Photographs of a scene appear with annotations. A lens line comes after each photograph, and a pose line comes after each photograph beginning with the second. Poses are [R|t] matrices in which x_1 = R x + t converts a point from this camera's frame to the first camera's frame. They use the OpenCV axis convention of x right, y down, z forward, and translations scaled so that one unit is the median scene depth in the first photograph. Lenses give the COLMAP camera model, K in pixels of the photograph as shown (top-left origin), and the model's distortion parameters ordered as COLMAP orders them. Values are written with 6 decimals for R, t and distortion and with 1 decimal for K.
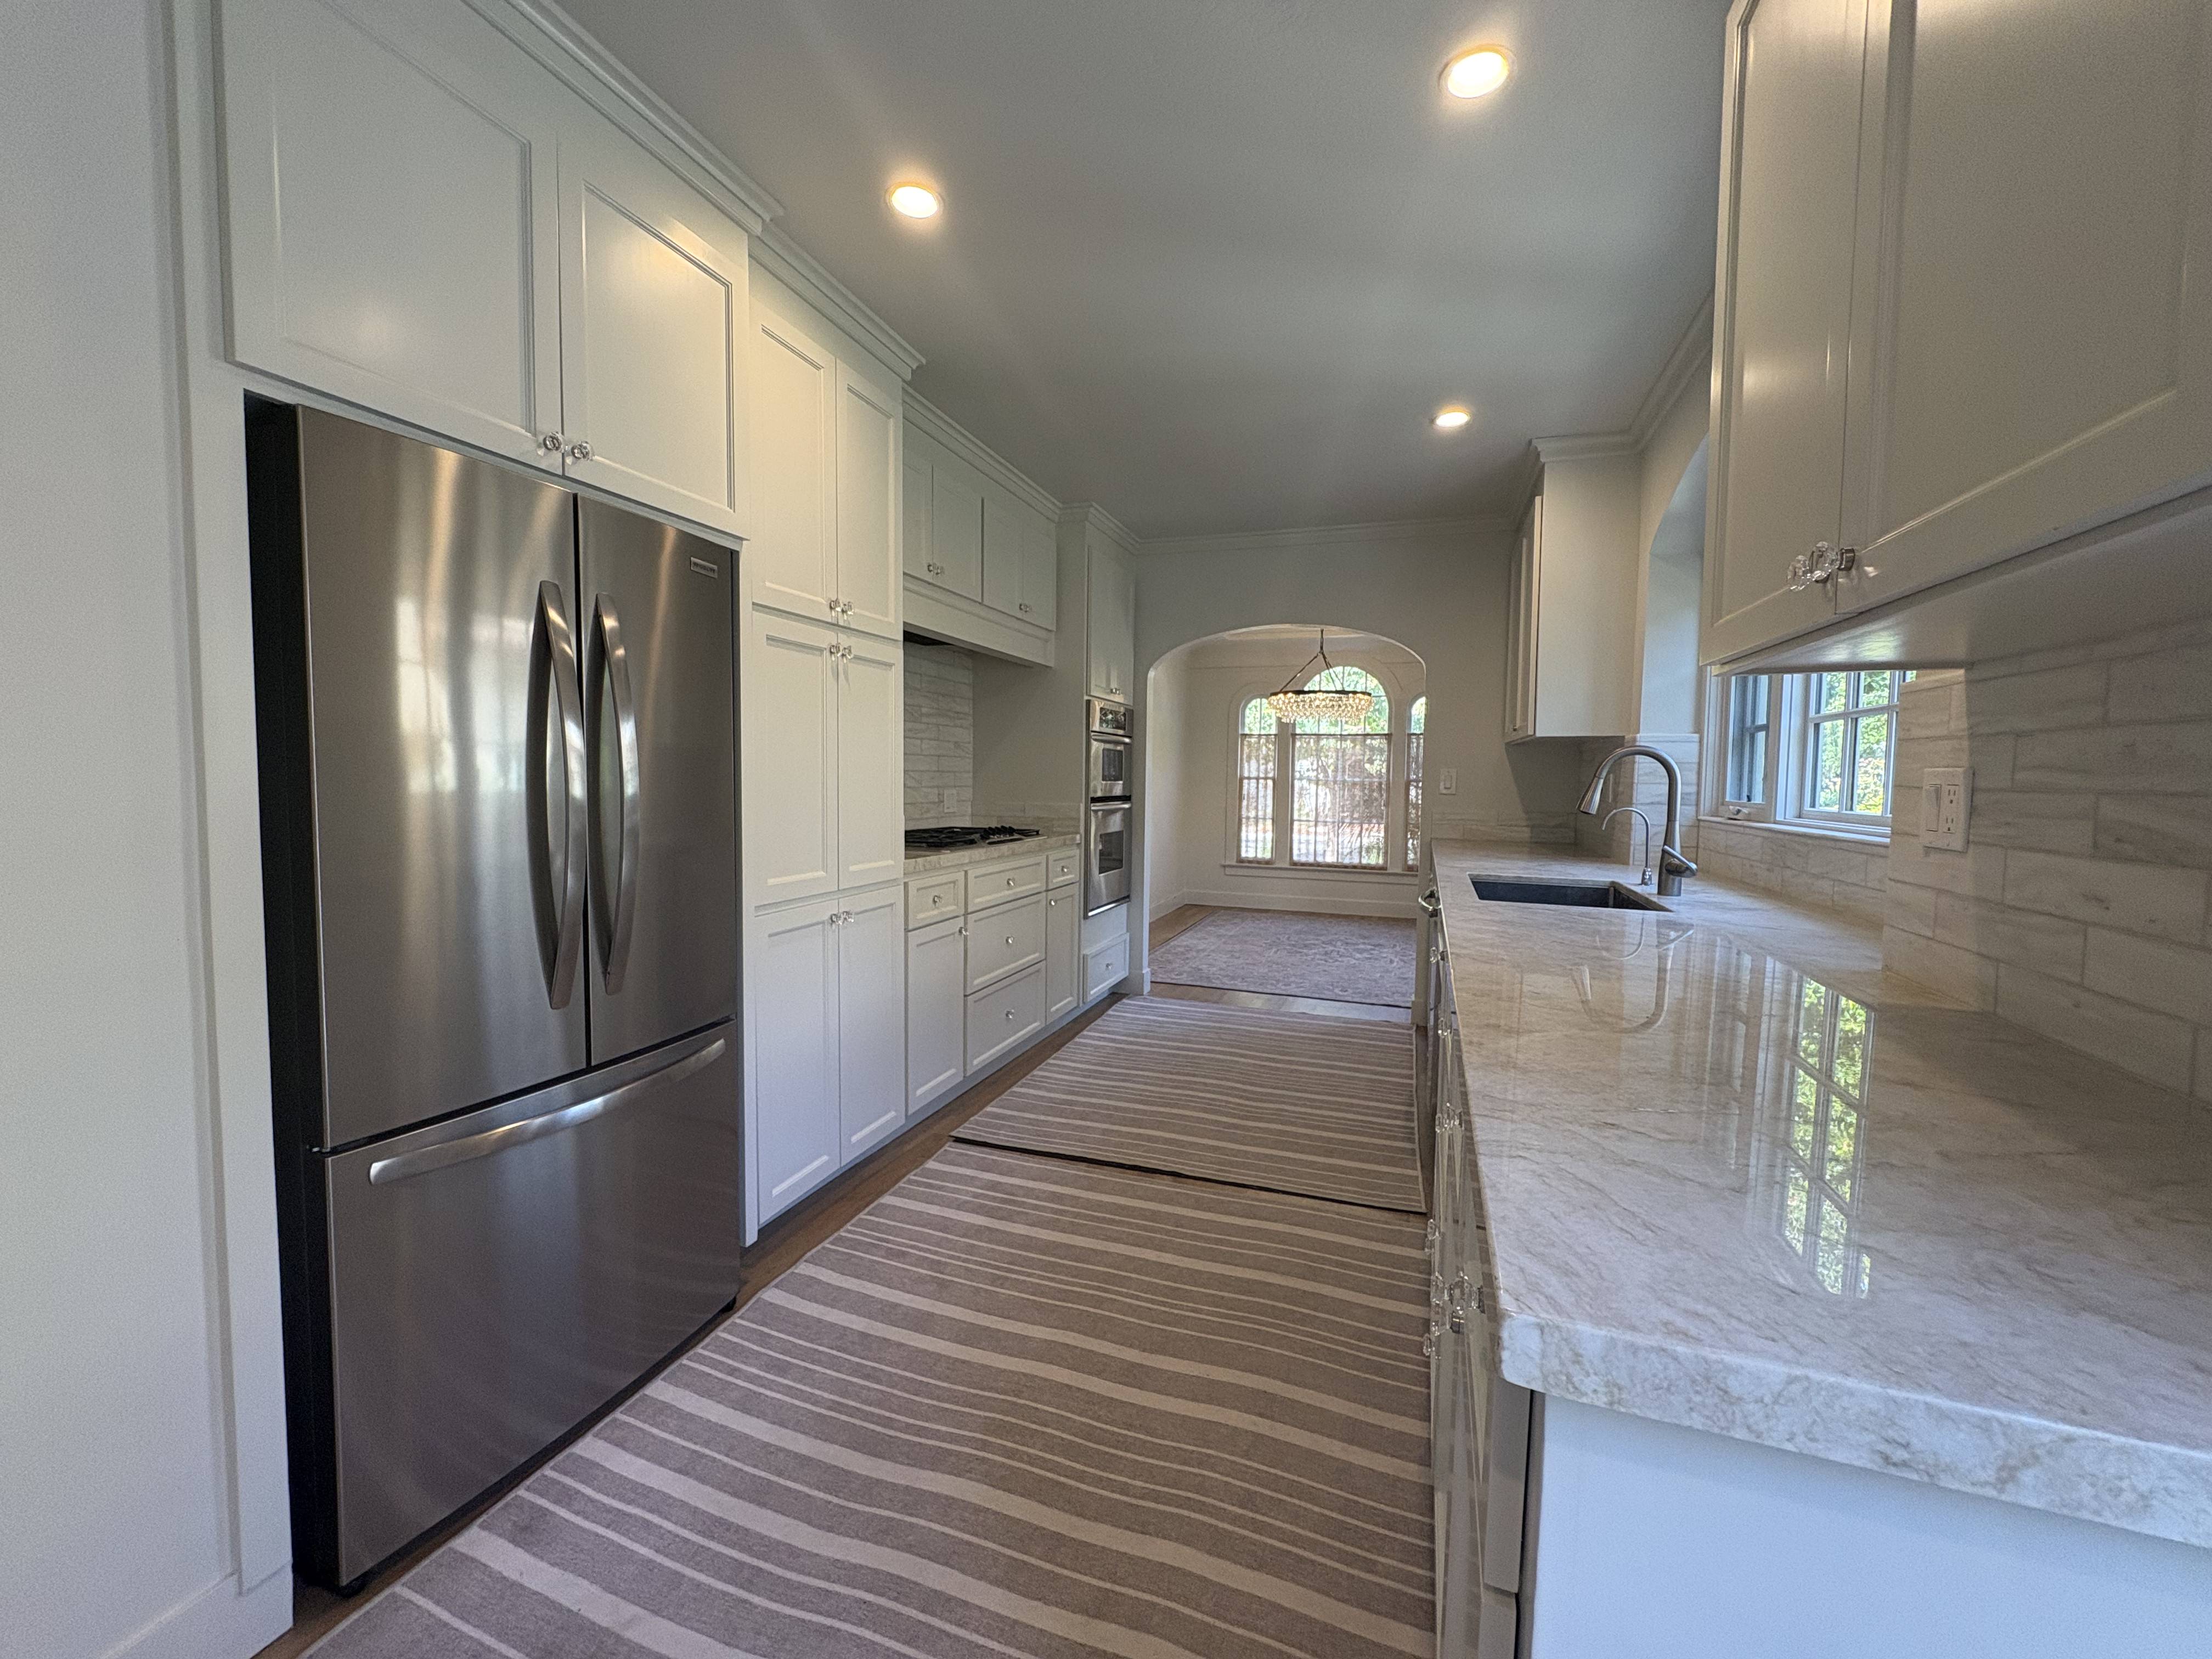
lens RADIAL K [[882.0, 0, 1084.6], [0, 882.0, 826.2], [0, 0, 1]] dist [0.004176, -0.000419]
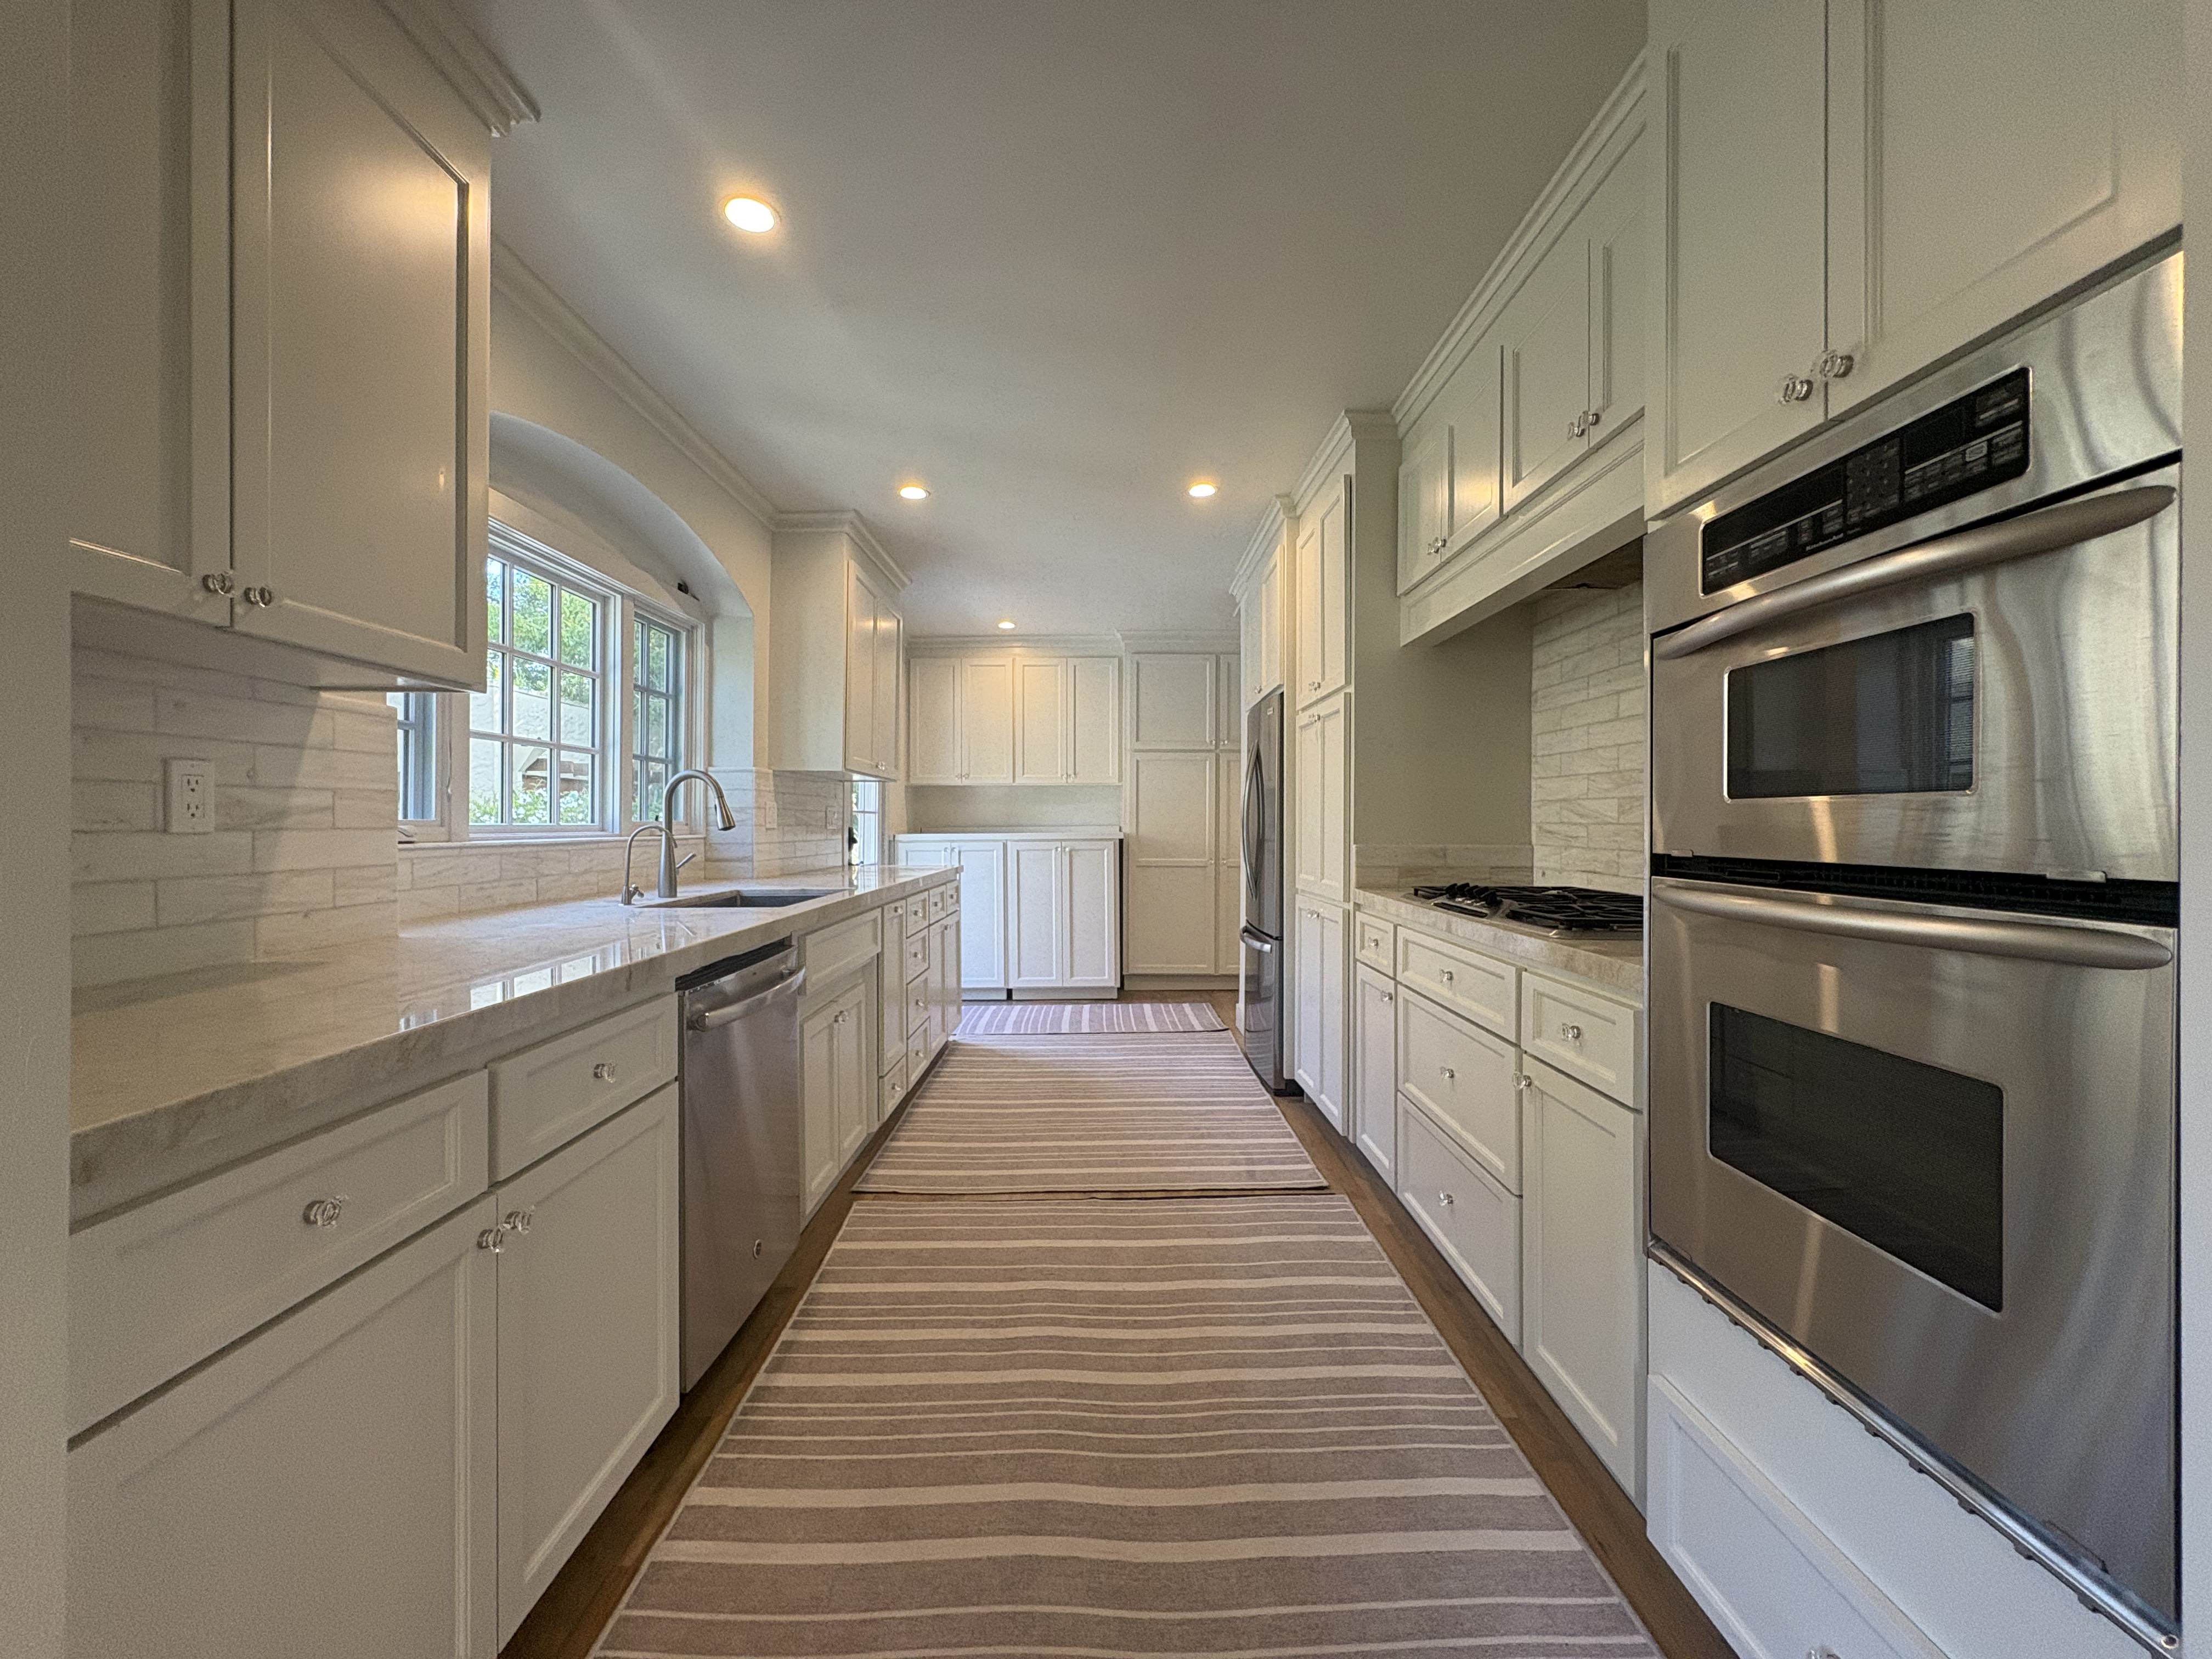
lens RADIAL K [[882.0, 0, 1108.2], [0, 882.0, 828.3], [0, 0, 1]] dist [0.004176, -0.000419]
pose [[-0.931148, -0.009779, -0.364511, 0.373333], [-0.032390, 0.997907, 0.055971, -0.066308], [0.363200, 0.063924, -0.929516, 1.569243]]
